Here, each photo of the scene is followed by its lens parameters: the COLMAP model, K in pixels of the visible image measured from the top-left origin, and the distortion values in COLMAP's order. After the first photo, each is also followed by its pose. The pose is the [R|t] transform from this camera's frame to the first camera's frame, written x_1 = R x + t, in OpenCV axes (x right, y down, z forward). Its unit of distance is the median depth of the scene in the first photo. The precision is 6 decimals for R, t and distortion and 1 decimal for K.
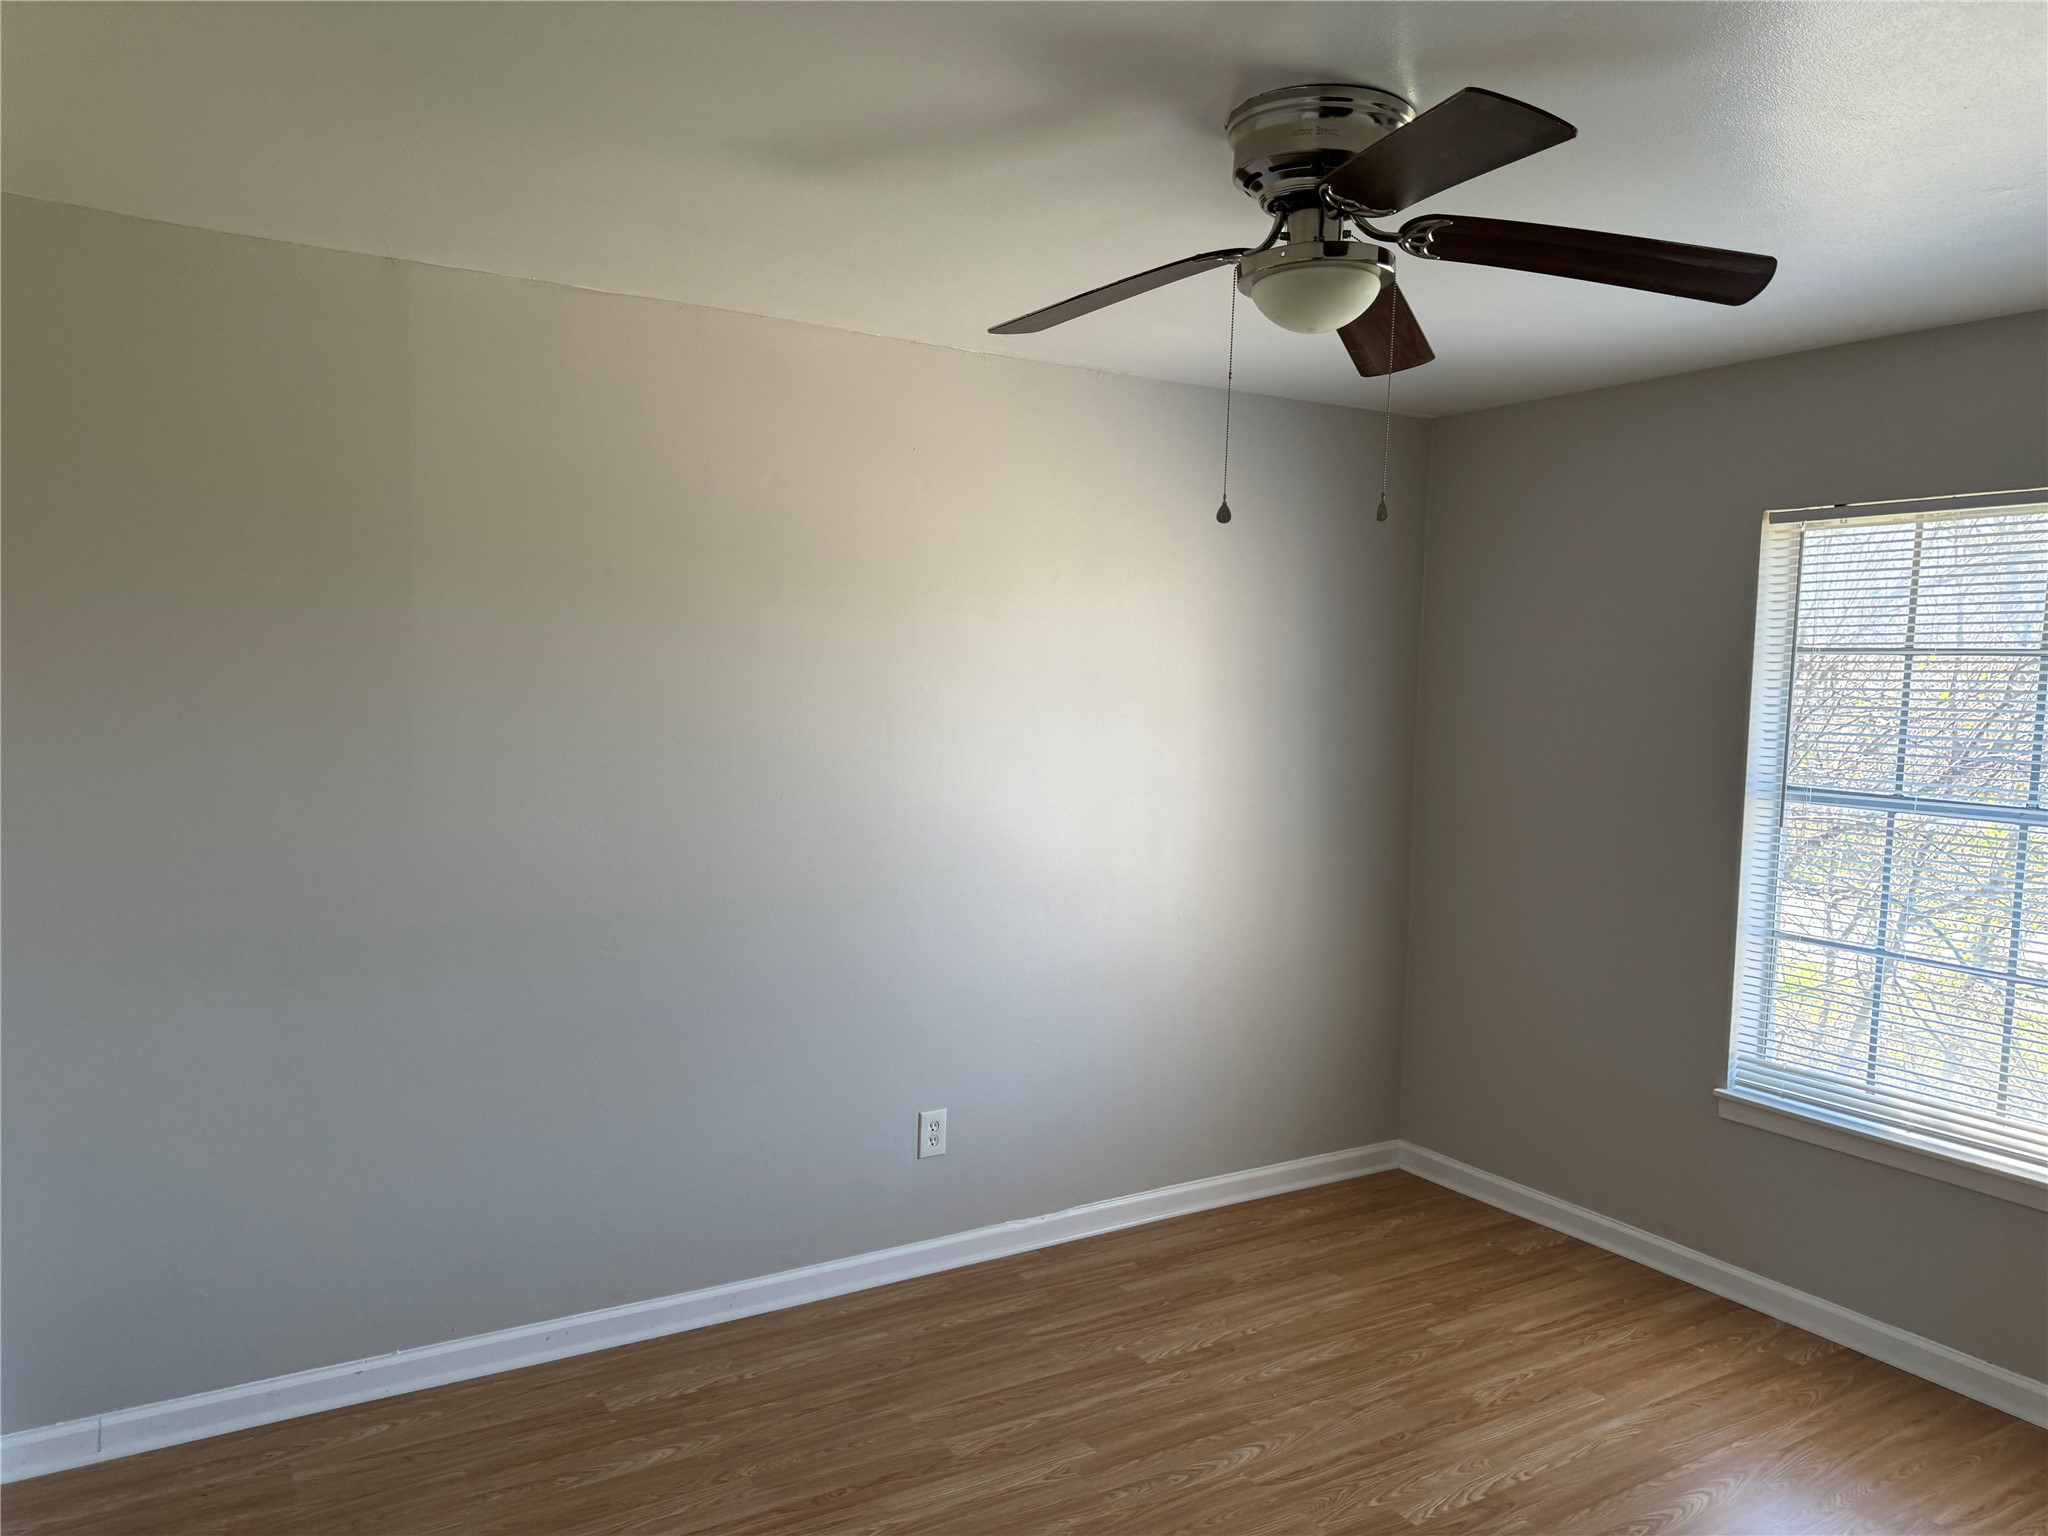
lens RADIAL K [[1461.2, 0, 1024.0], [0, 1461.2, 768.0], [0, 0, 1]] dist [-0.006765, -0.004417]
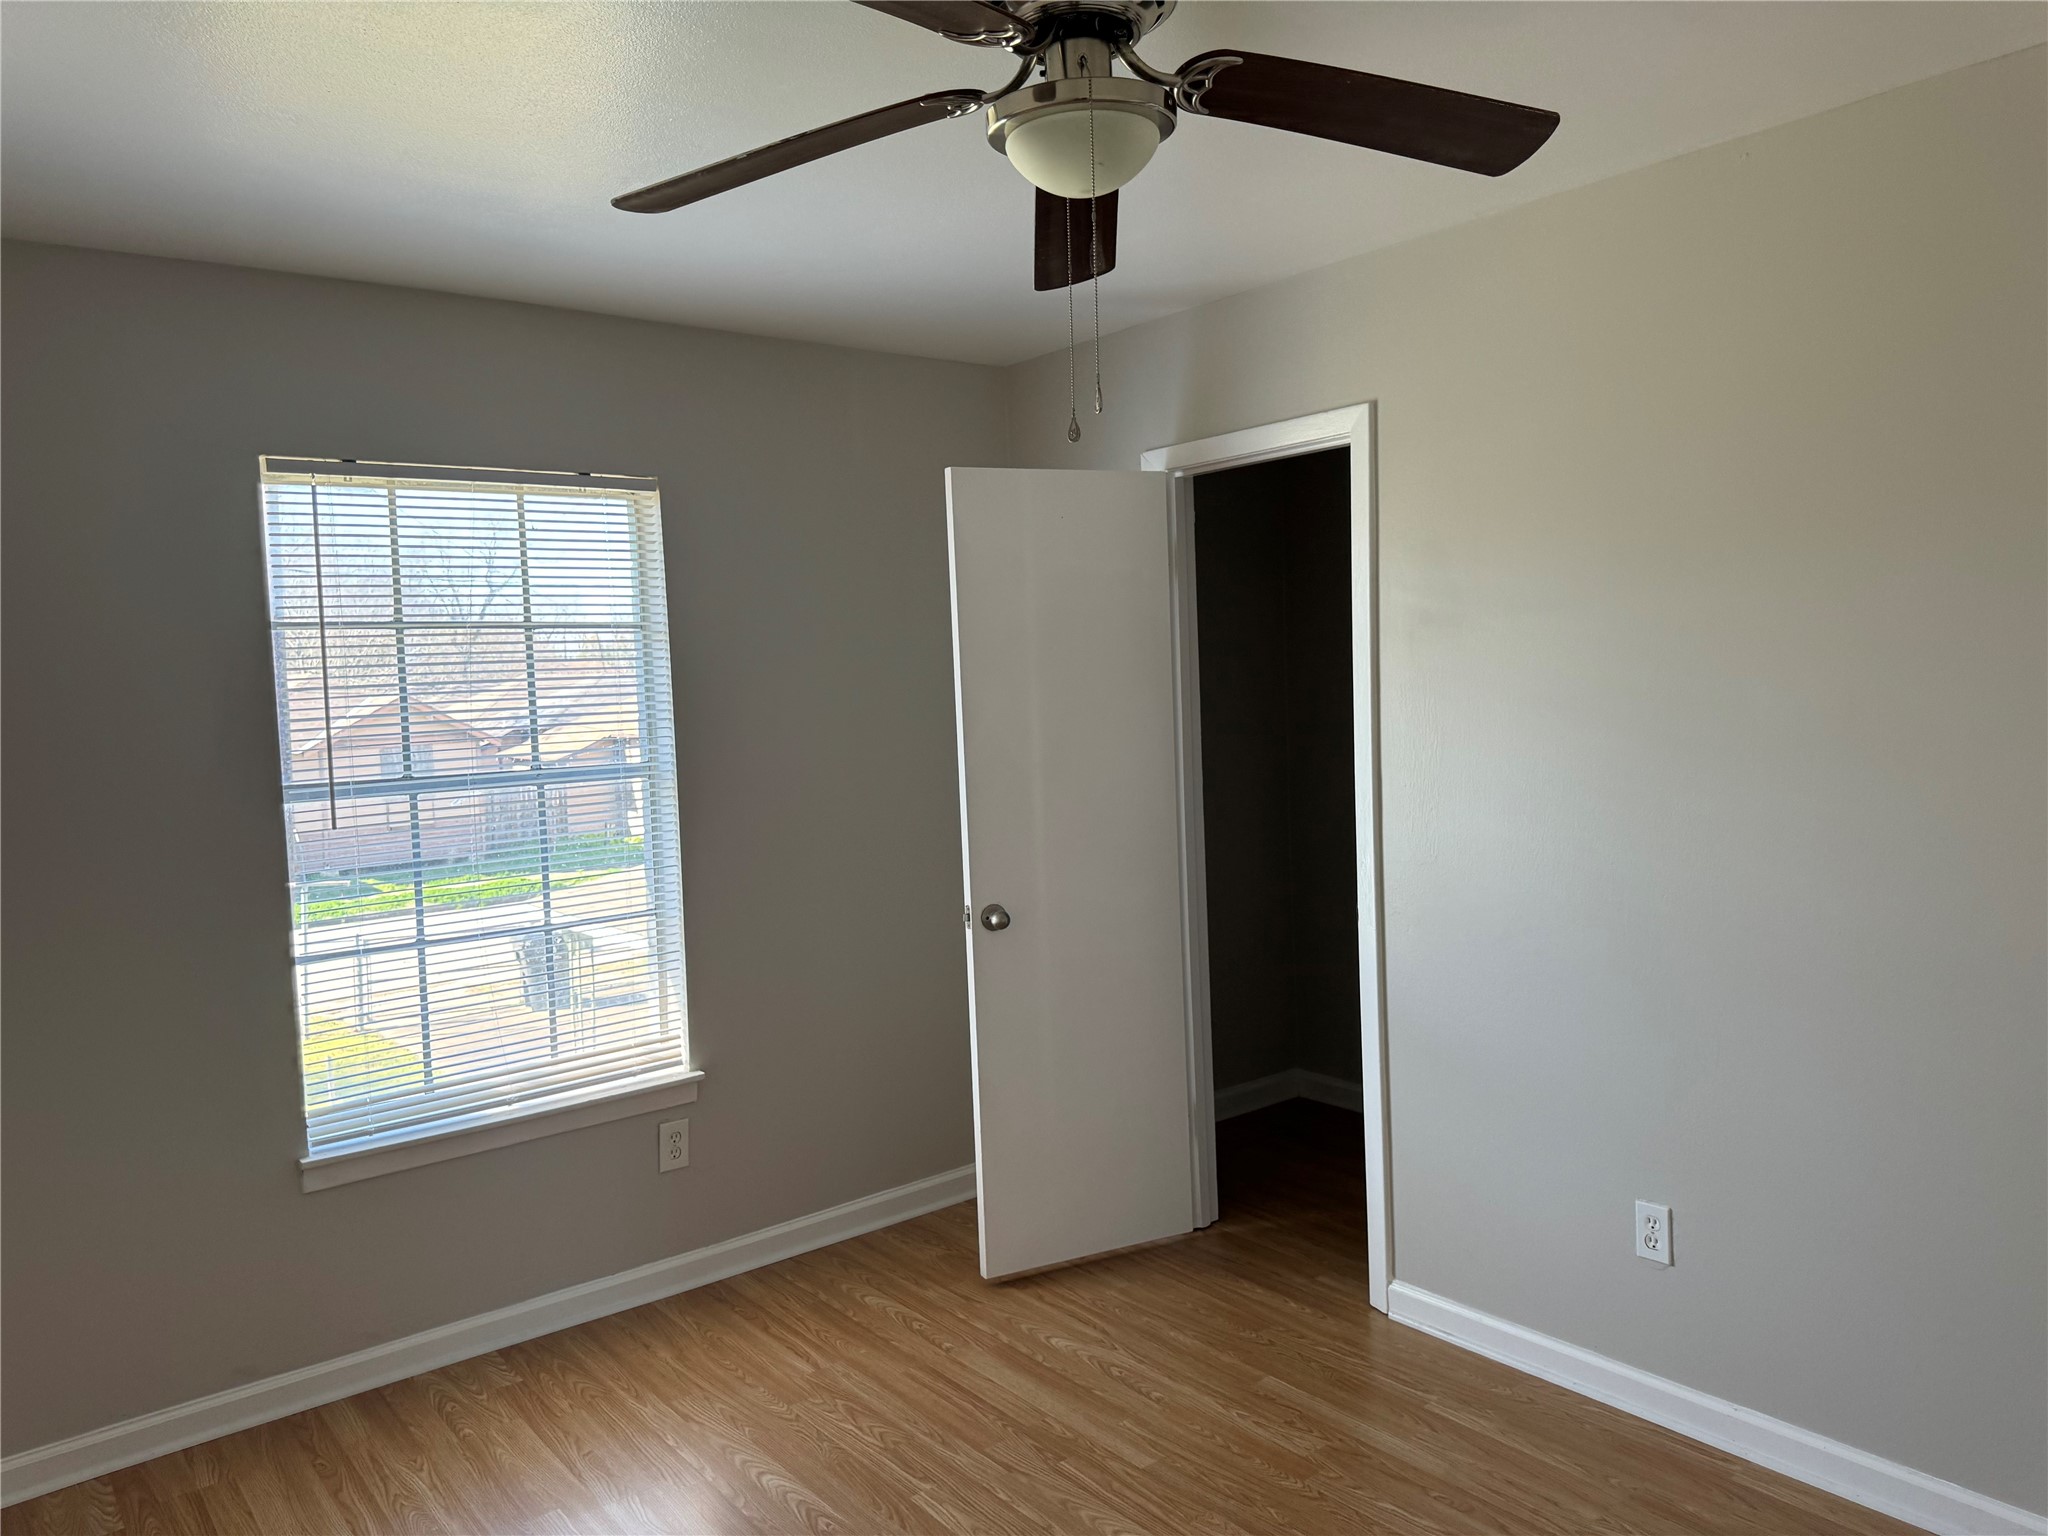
lens RADIAL K [[1421.5, 0, 1054.9], [0, 1421.5, 774.8], [0, 0, 1]] dist [-0.021334, 0.001334]
pose [[-0.122759, -0.096249, 0.987758, -0.361169], [0.105373, 0.988396, 0.109407, -0.039437], [-0.986827, 0.117514, -0.111193, 0.693692]]
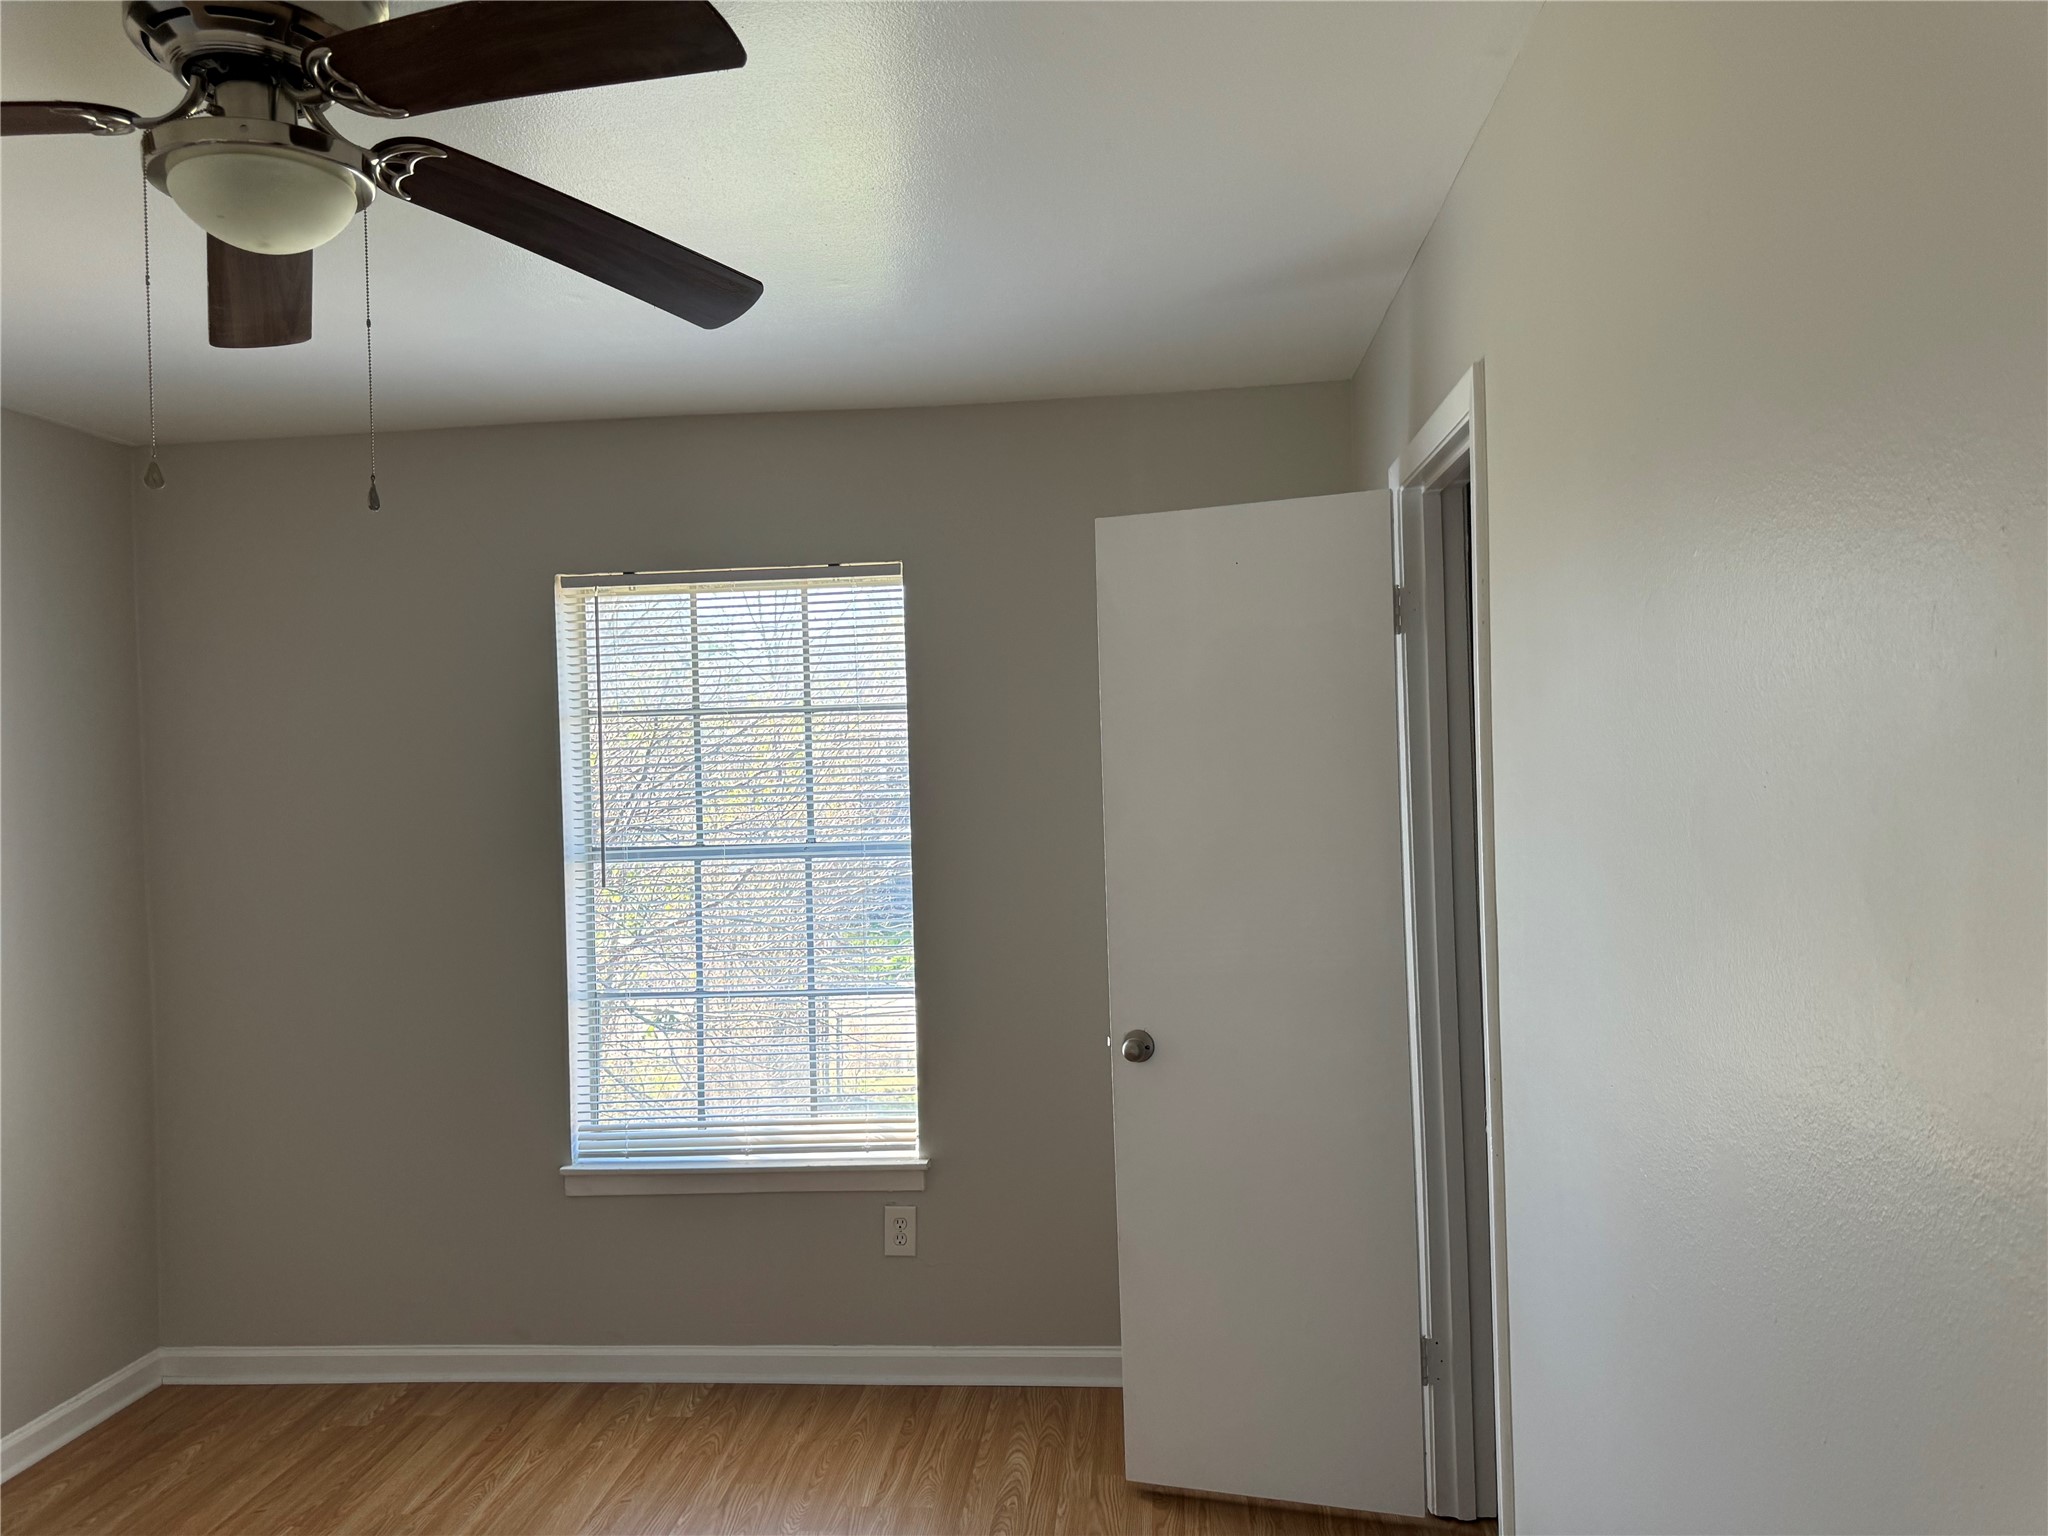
lens RADIAL K [[1455.4, 0, 1024.0], [0, 1455.4, 768.0], [0, 0, 1]] dist [0.016589, -0.006856]
pose [[0.601996, -0.041114, 0.797440, -0.108083], [0.103120, 0.994314, -0.026582, 0.015787], [-0.791812, 0.098234, 0.602813, 0.161807]]
